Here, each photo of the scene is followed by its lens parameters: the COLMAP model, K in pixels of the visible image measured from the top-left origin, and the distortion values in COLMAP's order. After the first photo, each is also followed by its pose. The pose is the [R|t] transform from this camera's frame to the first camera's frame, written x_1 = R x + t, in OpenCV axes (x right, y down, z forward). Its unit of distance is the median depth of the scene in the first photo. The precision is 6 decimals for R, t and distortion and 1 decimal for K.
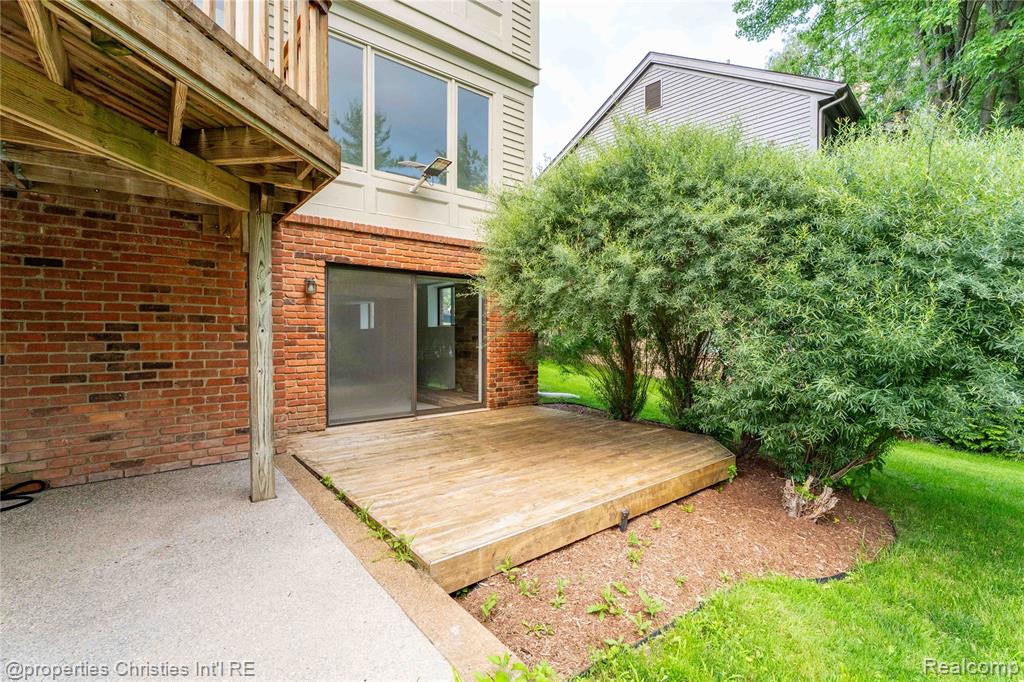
lens RADIAL K [[455.1, 0, 514.6], [0, 455.1, 338.6], [0, 0, 1]] dist [0.002854, -0.000044]
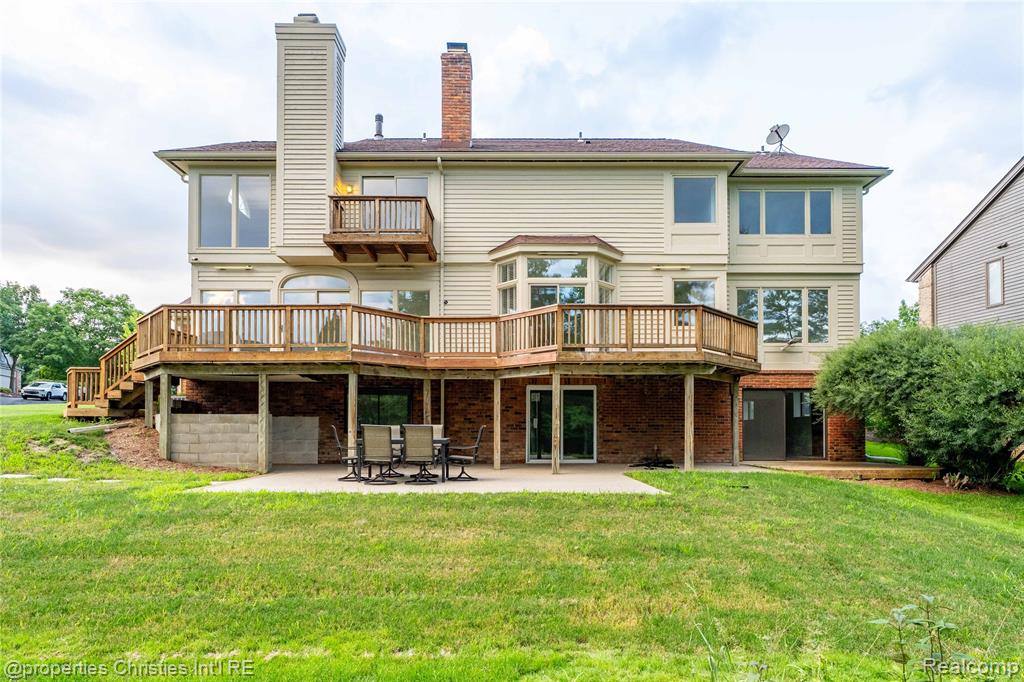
lens RADIAL K [[455.1, 0, 563.7], [0, 455.1, 420.2], [0, 0, 1]] dist [0.002854, -0.000044]
pose [[0.786001, -0.009622, -0.618150, 0.236980], [-0.007209, 0.999668, -0.024727, 0.045667], [0.618183, 0.023891, 0.785671, -1.086950]]
